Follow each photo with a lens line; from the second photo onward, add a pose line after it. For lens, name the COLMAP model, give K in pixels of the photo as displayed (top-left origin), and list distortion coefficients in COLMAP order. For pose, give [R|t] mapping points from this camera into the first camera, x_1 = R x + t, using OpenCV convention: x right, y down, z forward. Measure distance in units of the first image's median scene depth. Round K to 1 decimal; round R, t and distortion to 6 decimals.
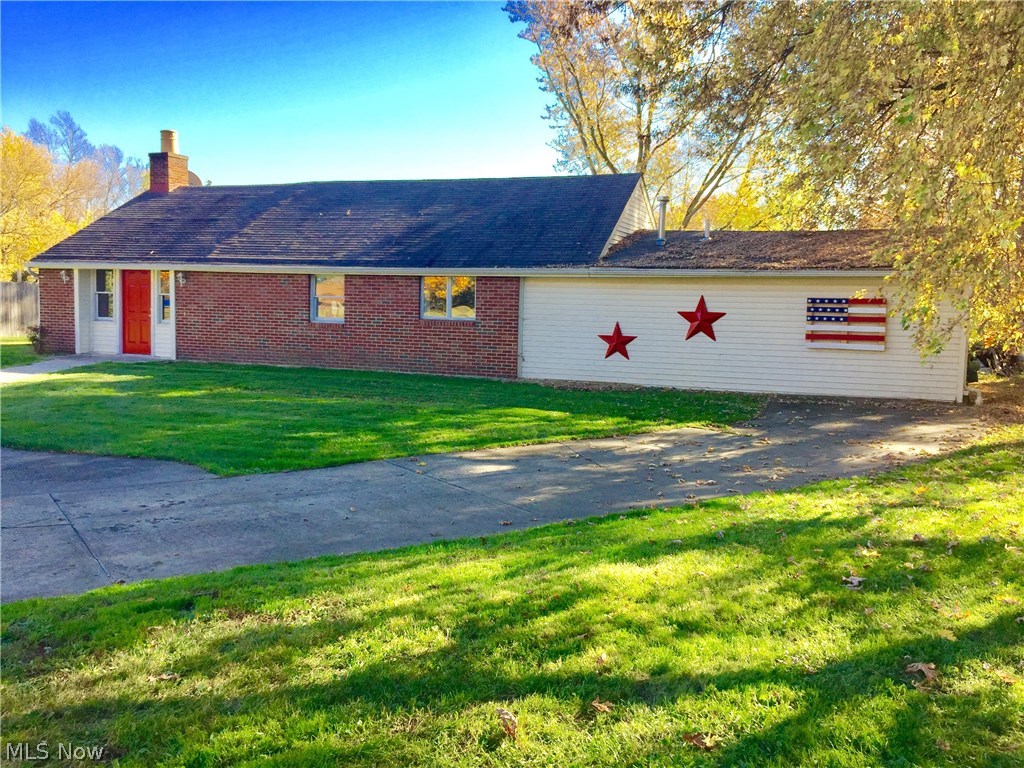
lens RADIAL K [[875.3, 0, 511.1], [0, 875.3, 377.4], [0, 0, 1]] dist [0.080180, -0.122746]
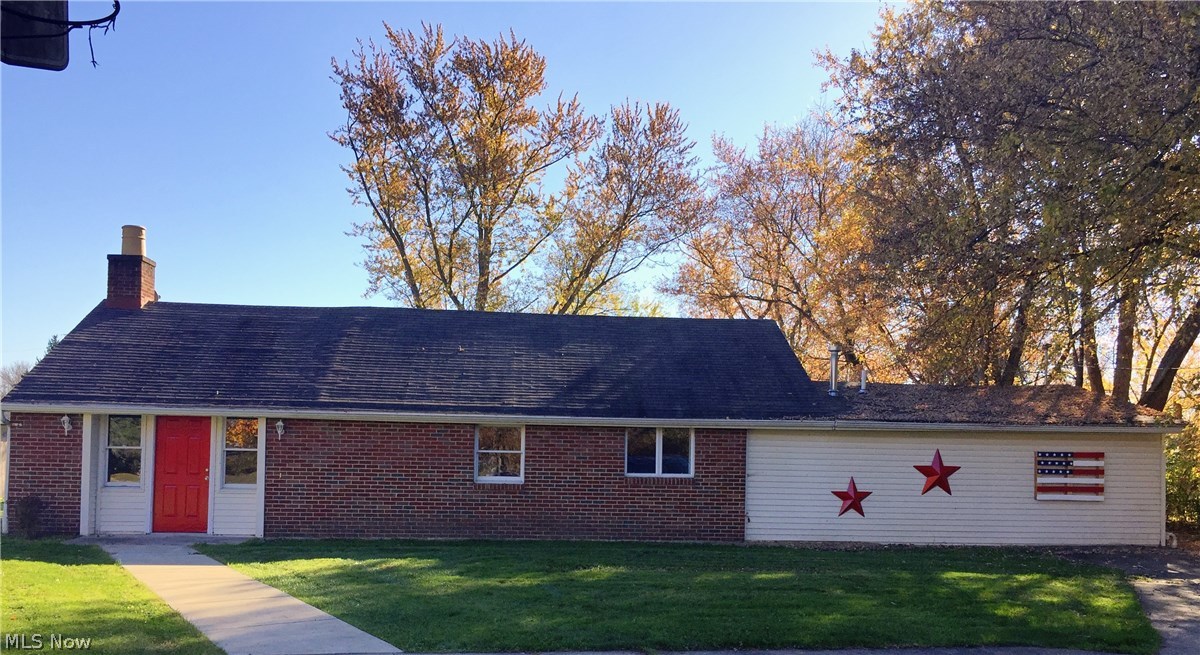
lens RADIAL K [[996.0, 0, 594.1], [0, 996.0, 460.2], [0, 0, 1]] dist [0.036216, -0.001591]
pose [[0.907257, -0.010295, 0.420451, -0.609638], [0.039687, 0.997335, -0.061216, -0.027667], [-0.418701, 0.072225, 0.905248, 0.145610]]
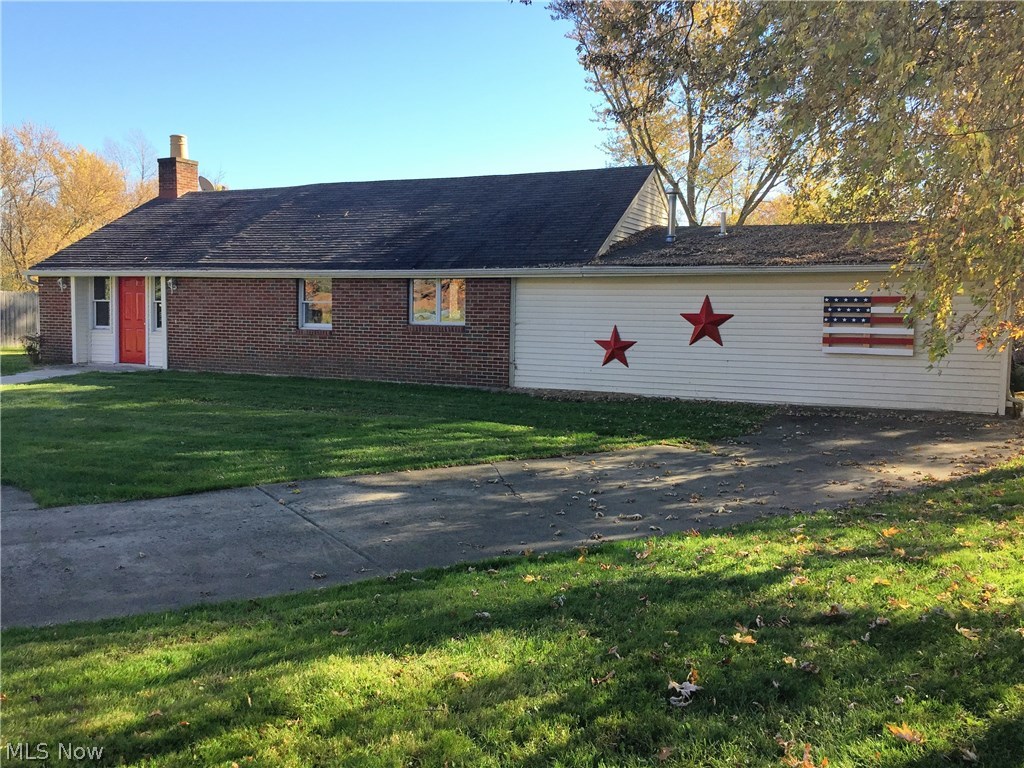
lens RADIAL K [[874.0, 0, 510.8], [0, 874.0, 374.2], [0, 0, 1]] dist [0.079488, -0.119395]
pose [[0.996750, -0.003305, -0.080490, 0.090004], [0.002245, 0.999910, -0.013247, -0.001161], [0.080527, 0.013023, 0.996667, 0.090723]]
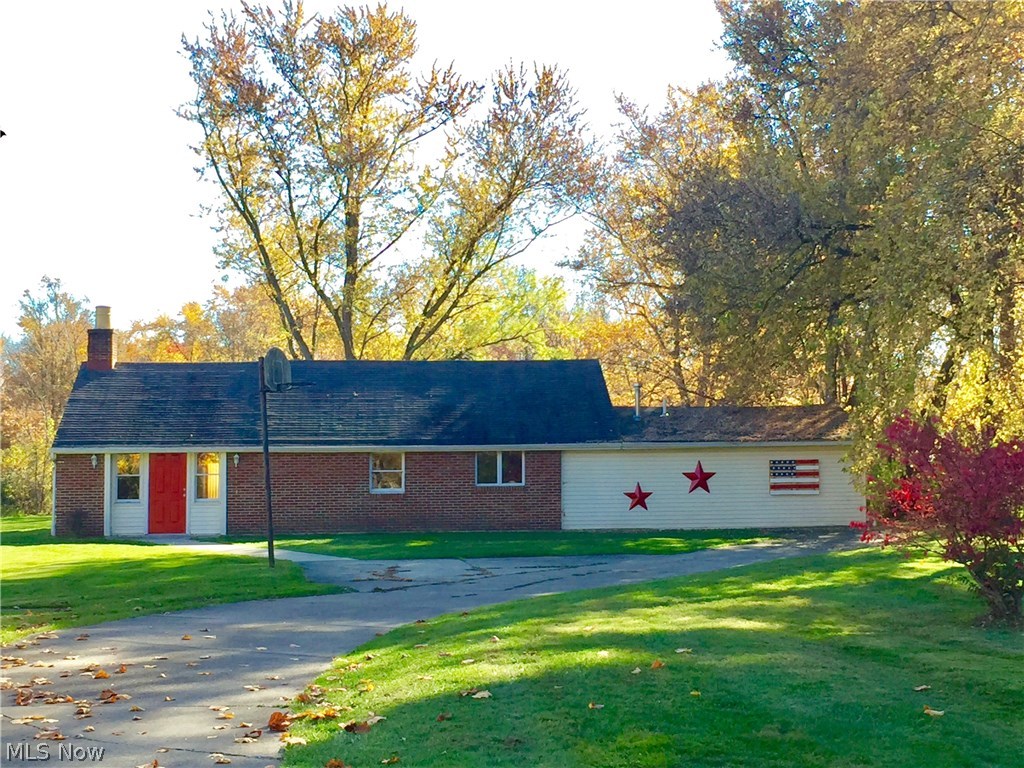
lens RADIAL K [[1672.8, 0, 512.0], [0, 1672.8, 384.0], [0, 0, 1]] dist [-0.007001, -0.002634]
pose [[0.908380, -0.015832, 0.417846, -1.157752], [0.066797, 0.991944, -0.107631, 0.051511], [-0.412776, 0.125680, 0.902120, -1.281039]]
